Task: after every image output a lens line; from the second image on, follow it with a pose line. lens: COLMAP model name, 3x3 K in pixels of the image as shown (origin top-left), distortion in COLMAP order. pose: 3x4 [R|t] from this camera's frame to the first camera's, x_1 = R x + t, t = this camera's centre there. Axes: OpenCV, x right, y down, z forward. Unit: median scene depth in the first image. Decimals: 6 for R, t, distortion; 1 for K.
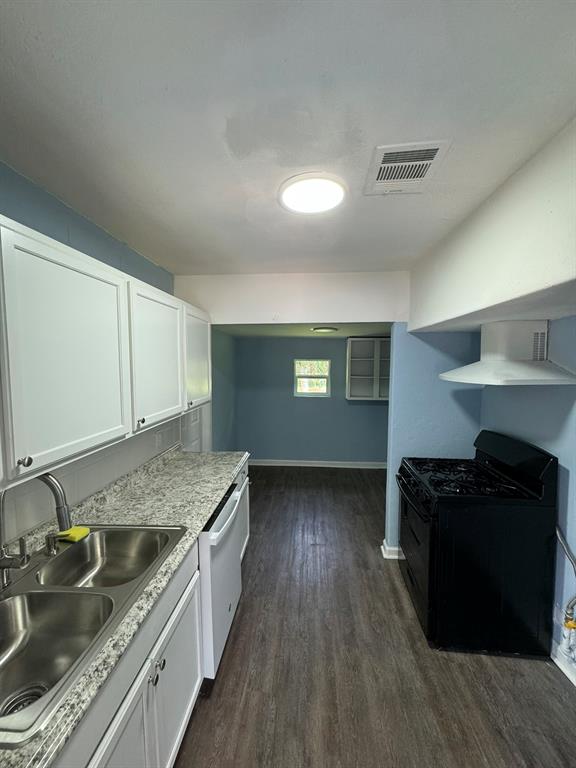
lens RADIAL K [[308.8, 0, 287.8], [0, 308.8, 384.3], [0, 0, 1]] dist [-0.001364, 0.000345]
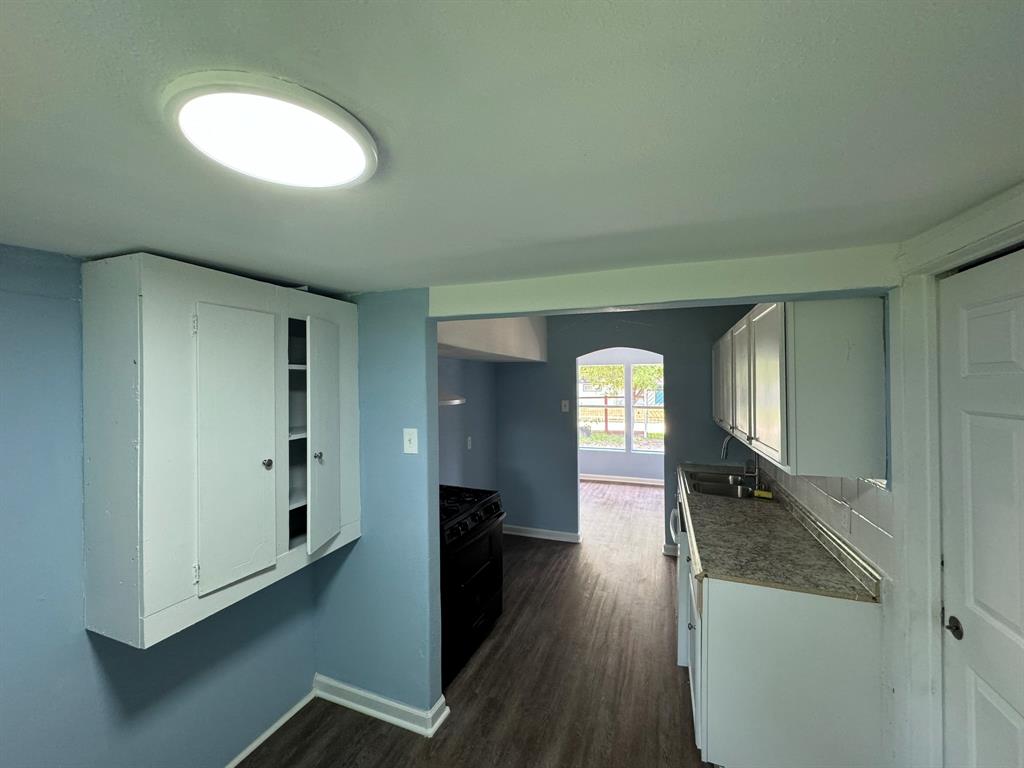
lens RADIAL K [[411.7, 0, 510.4], [0, 411.7, 384.6], [0, 0, 1]] dist [-0.001364, 0.000345]
pose [[-0.958824, 0.002714, 0.283987, -0.037901], [0.021247, 0.997838, 0.062200, -0.155994], [-0.283204, 0.065673, -0.956809, 2.228917]]
